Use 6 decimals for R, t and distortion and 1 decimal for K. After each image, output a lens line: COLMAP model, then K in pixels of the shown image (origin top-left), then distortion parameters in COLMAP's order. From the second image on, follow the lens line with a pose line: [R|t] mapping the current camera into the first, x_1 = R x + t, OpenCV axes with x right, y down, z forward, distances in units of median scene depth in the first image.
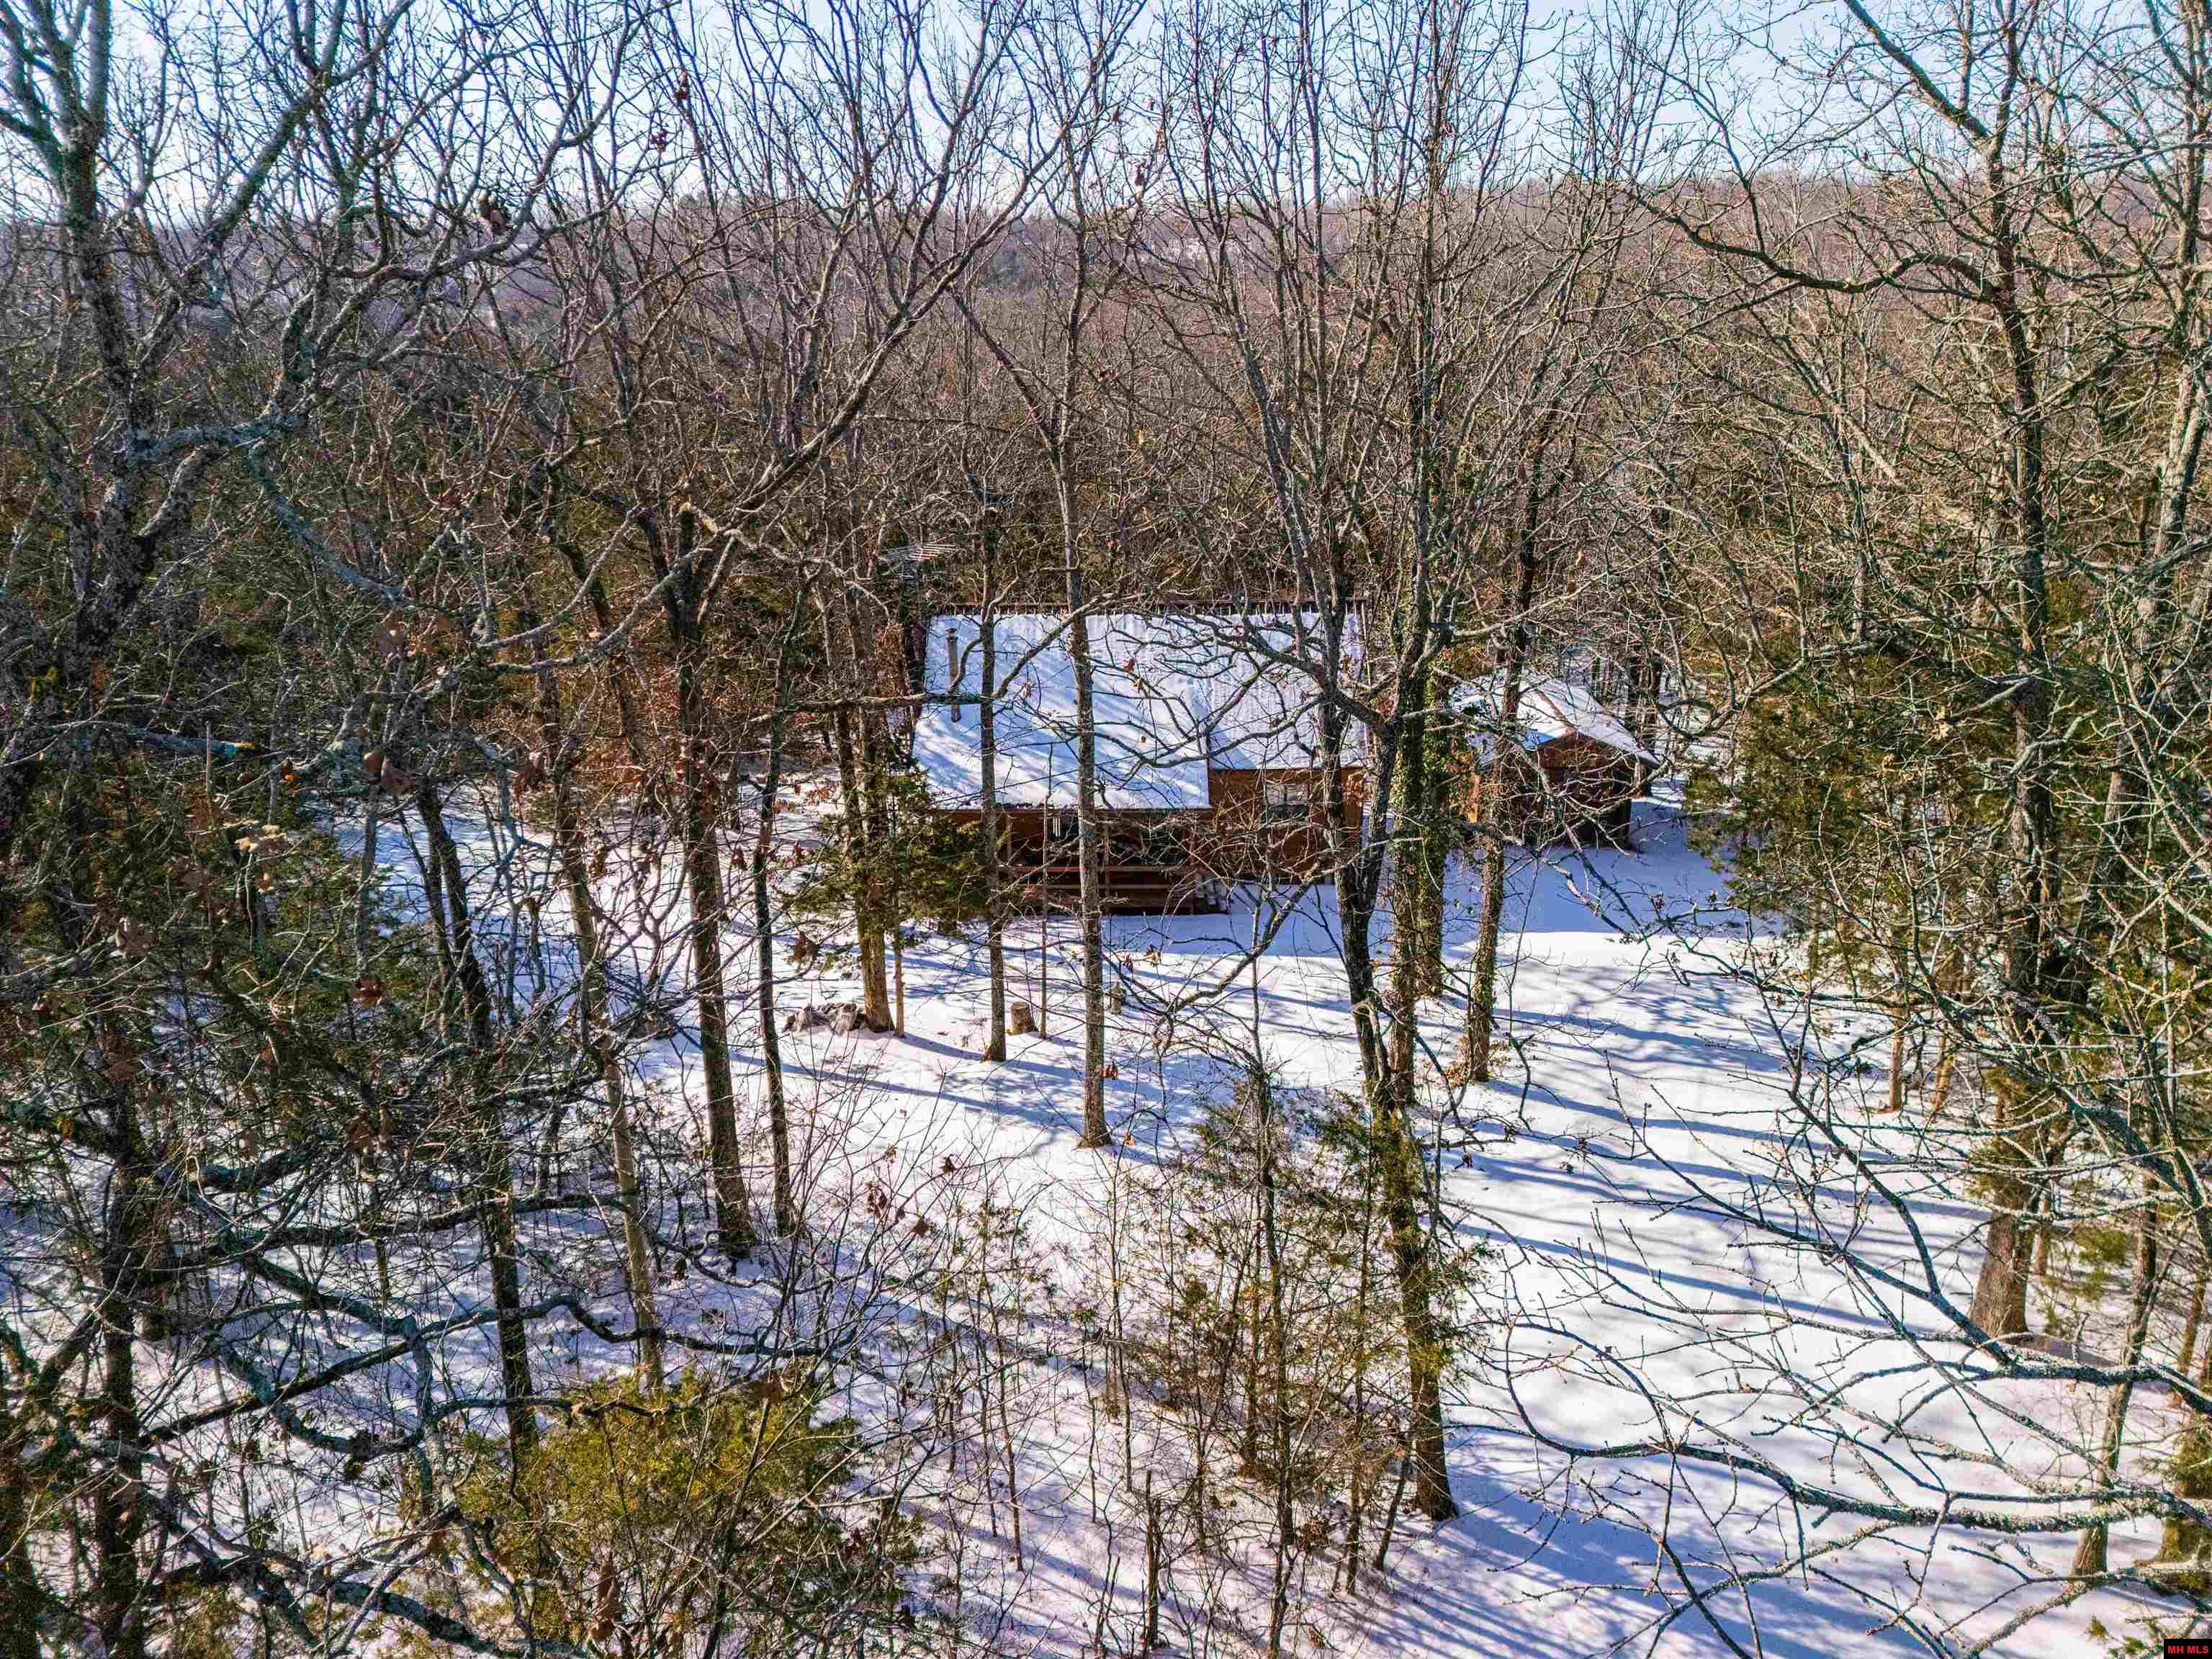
lens RADIAL K [[1582.4, 0, 1106.0], [0, 1582.4, 829.5], [0, 0, 1]] dist [0.078176, -0.087324]
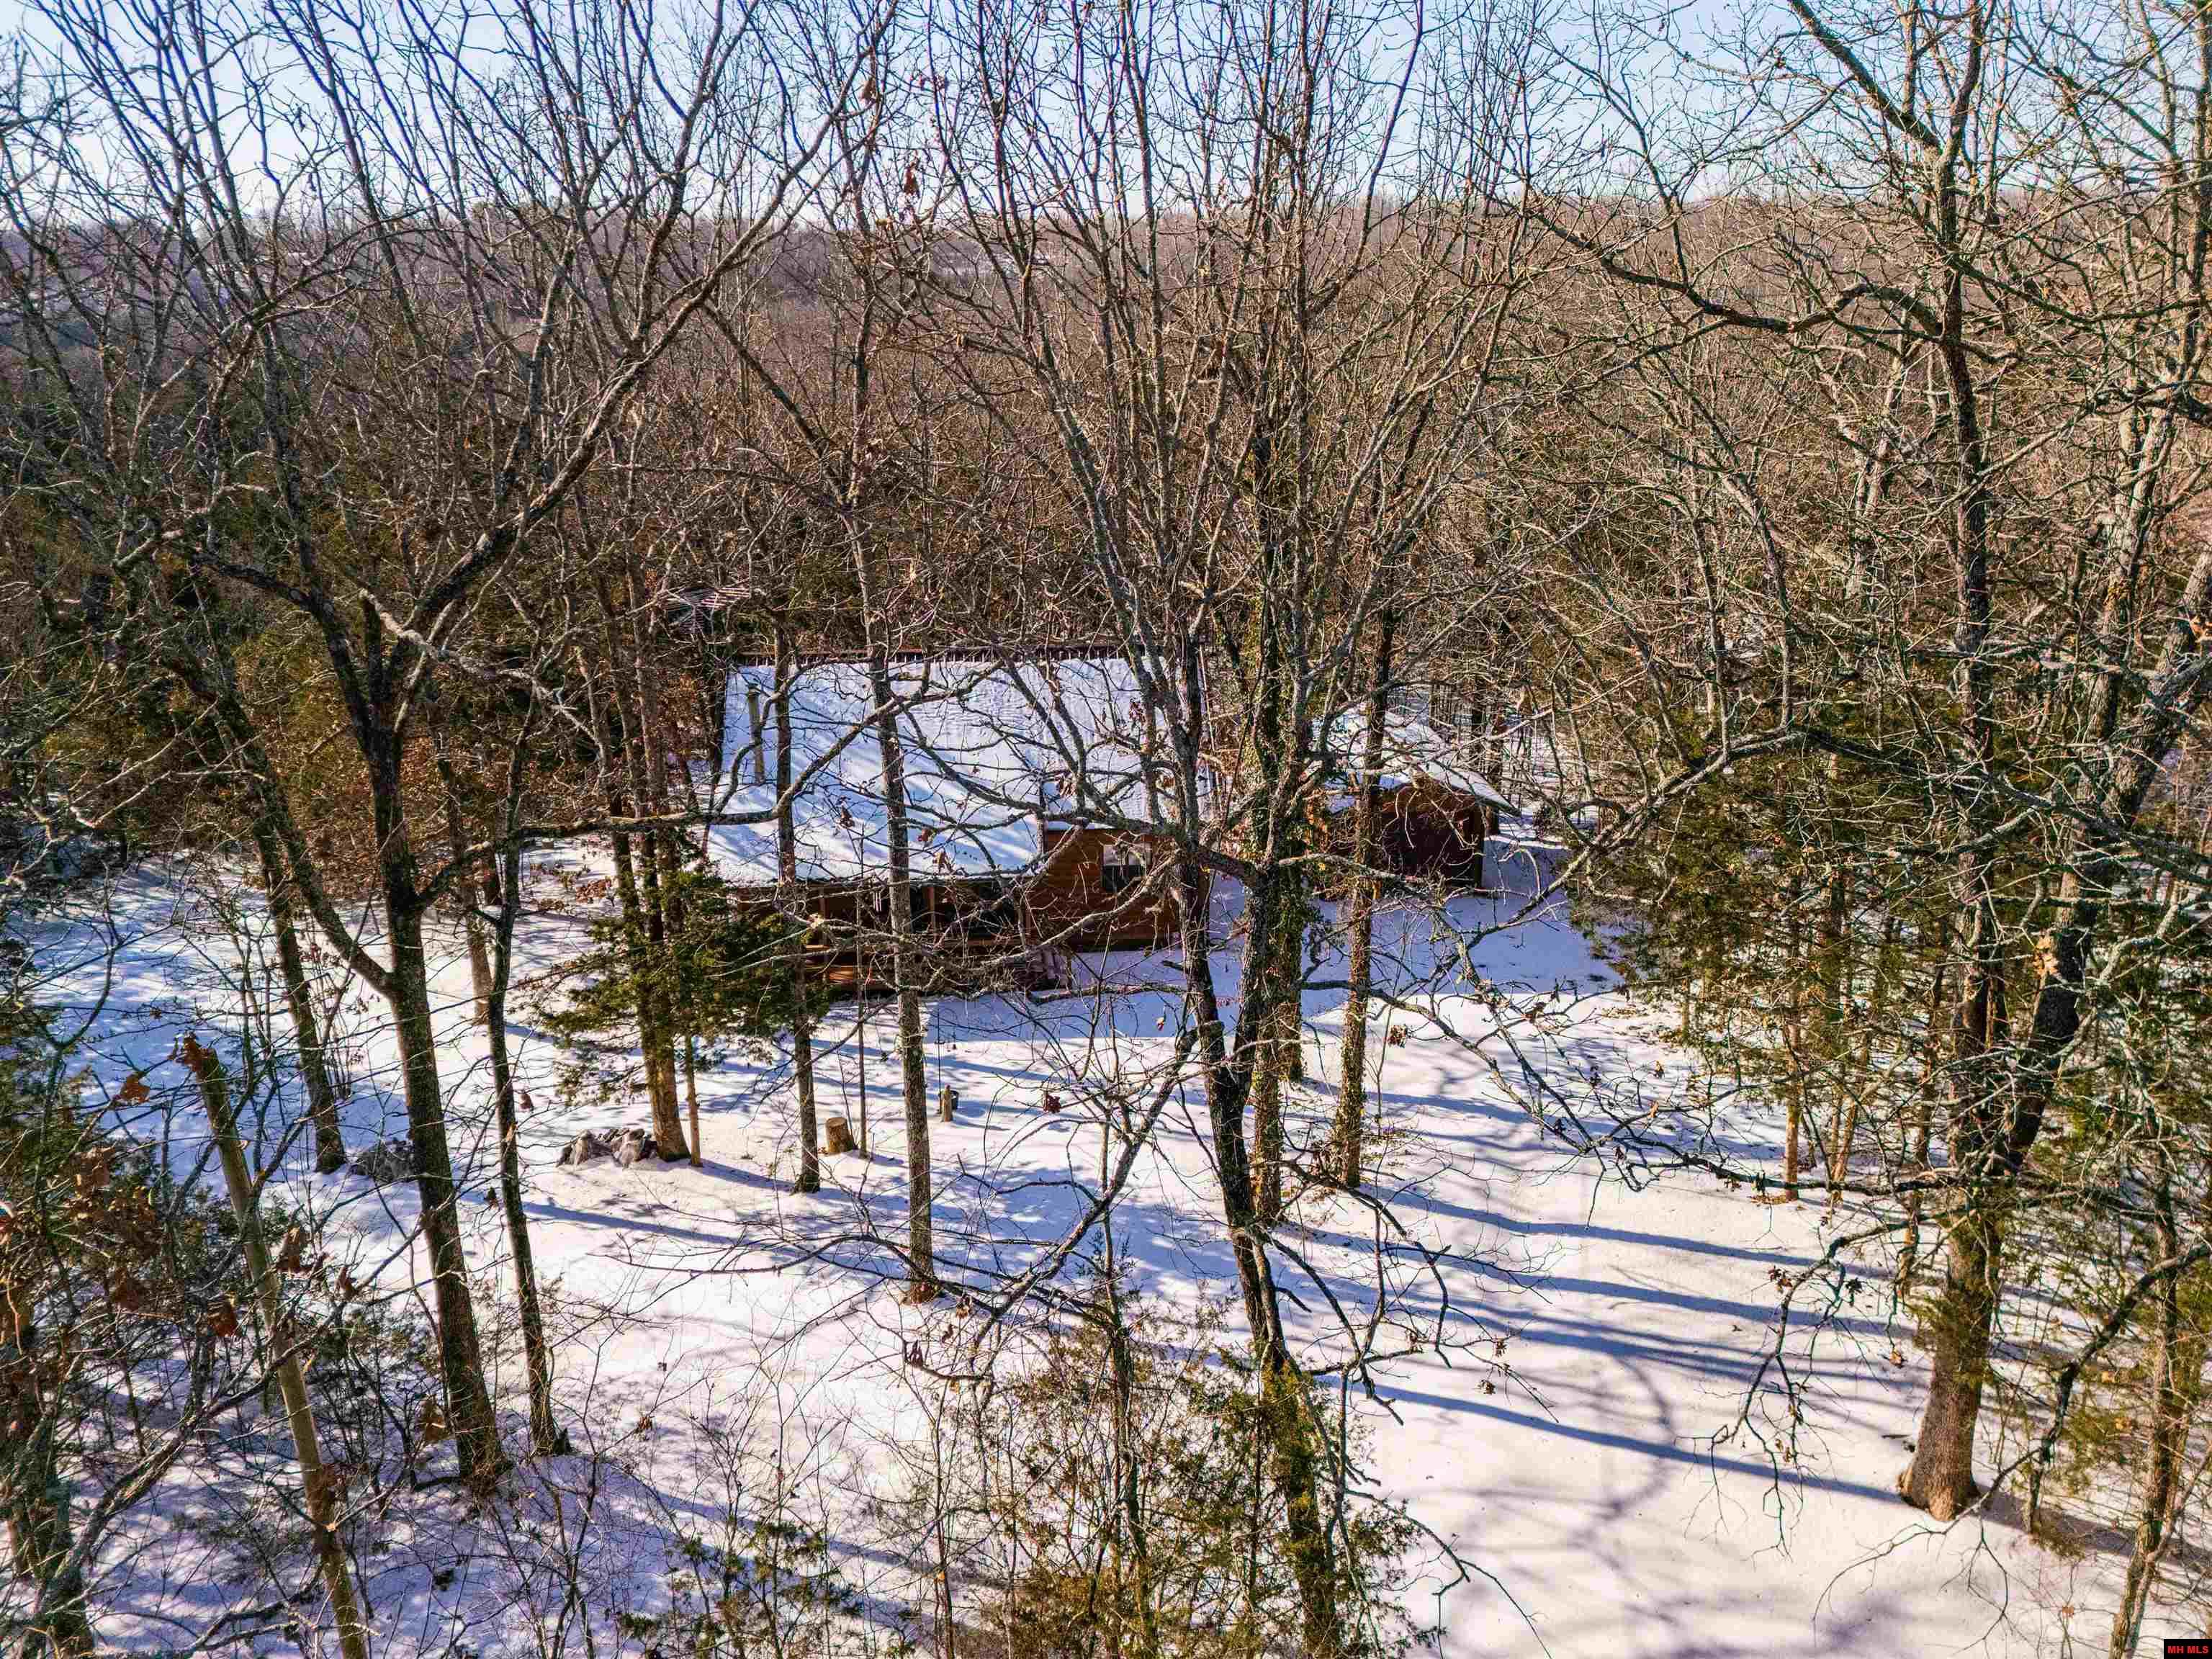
lens RADIAL K [[1582.4, 0, 1106.0], [0, 1582.4, 829.5], [0, 0, 1]] dist [0.078176, -0.087324]
pose [[0.994266, -0.031407, 0.102219, 0.011562], [0.032095, 0.999472, -0.005097, -0.047935], [-0.102005, 0.008348, 0.994749, 0.121126]]
